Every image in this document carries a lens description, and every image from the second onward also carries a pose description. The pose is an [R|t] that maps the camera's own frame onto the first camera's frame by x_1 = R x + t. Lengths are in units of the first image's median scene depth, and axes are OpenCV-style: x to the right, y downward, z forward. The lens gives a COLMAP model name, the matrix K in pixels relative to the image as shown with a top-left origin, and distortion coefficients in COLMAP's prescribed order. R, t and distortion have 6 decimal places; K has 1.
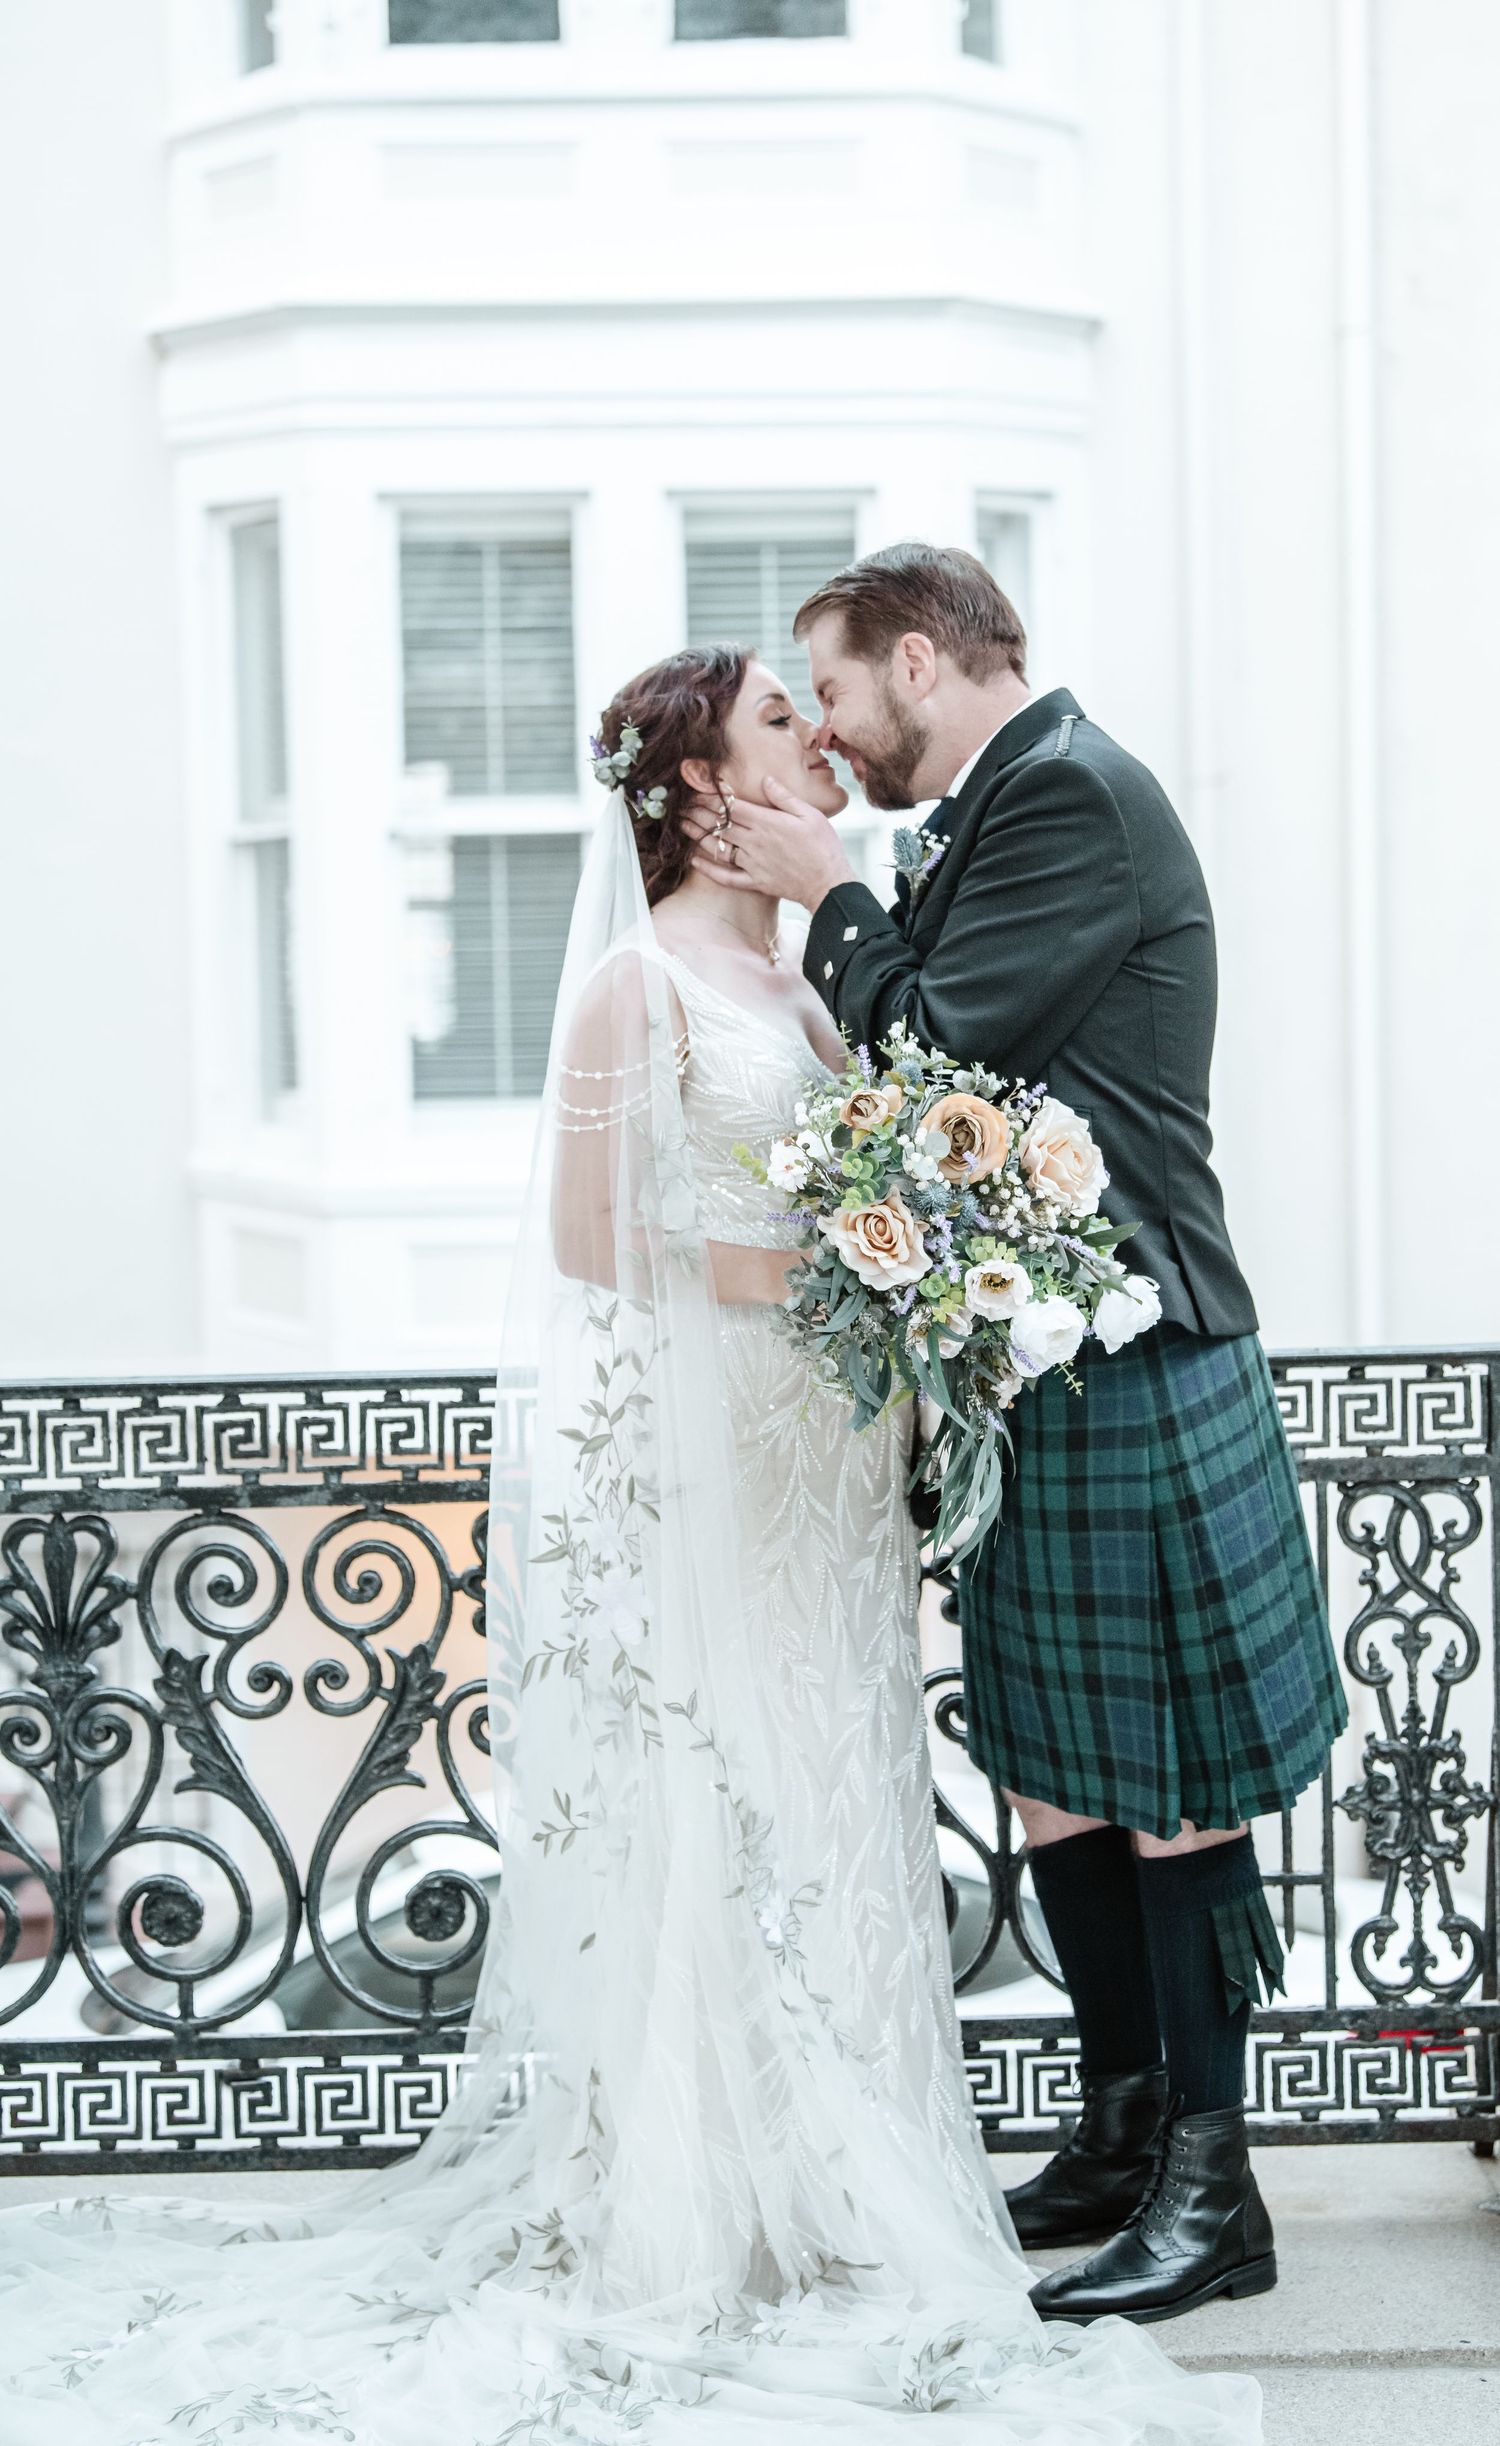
lens RADIAL K [[5308.0, 0, 769.9], [0, 5308.0, 1147.7], [0, 0, 1]] dist [0.102437, 0.000000]
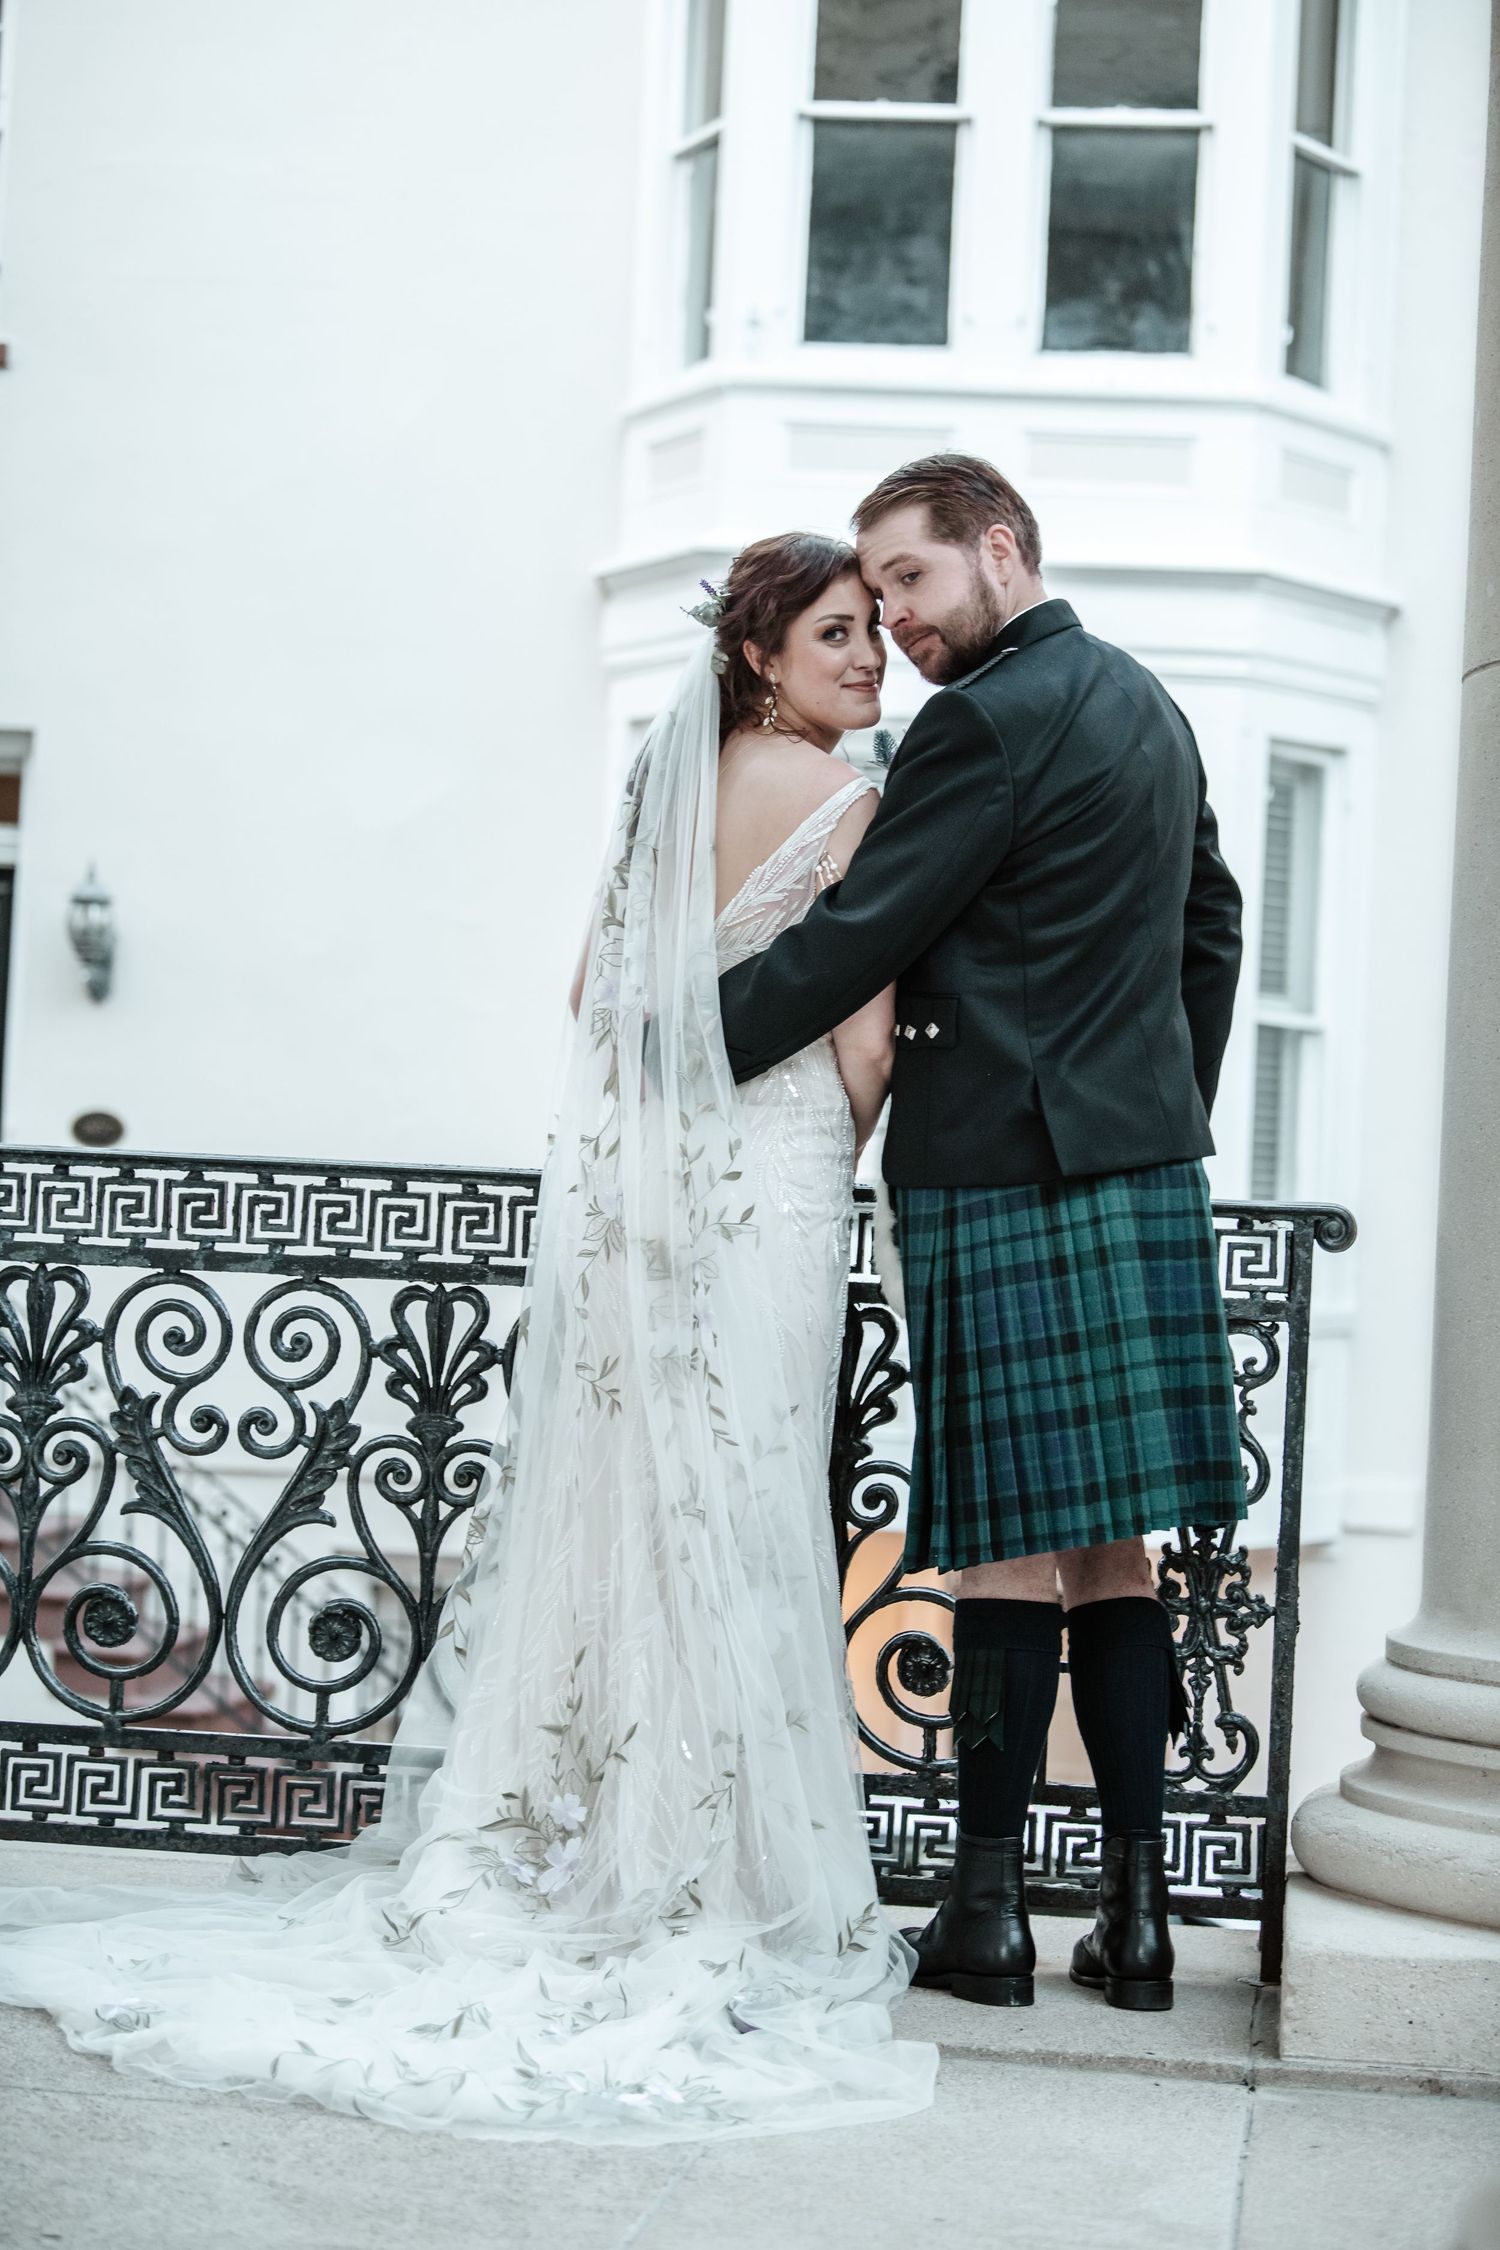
lens RADIAL K [[4410.4, 0, 756.7], [0, 4410.4, 1123.7], [0, 0, 1]] dist [0.083334, 0.000000]
pose [[0.990398, 0.067503, -0.120642, 0.133740], [-0.075435, 0.995194, -0.062441, 0.086766], [0.115847, 0.070942, 0.990730, 0.064128]]
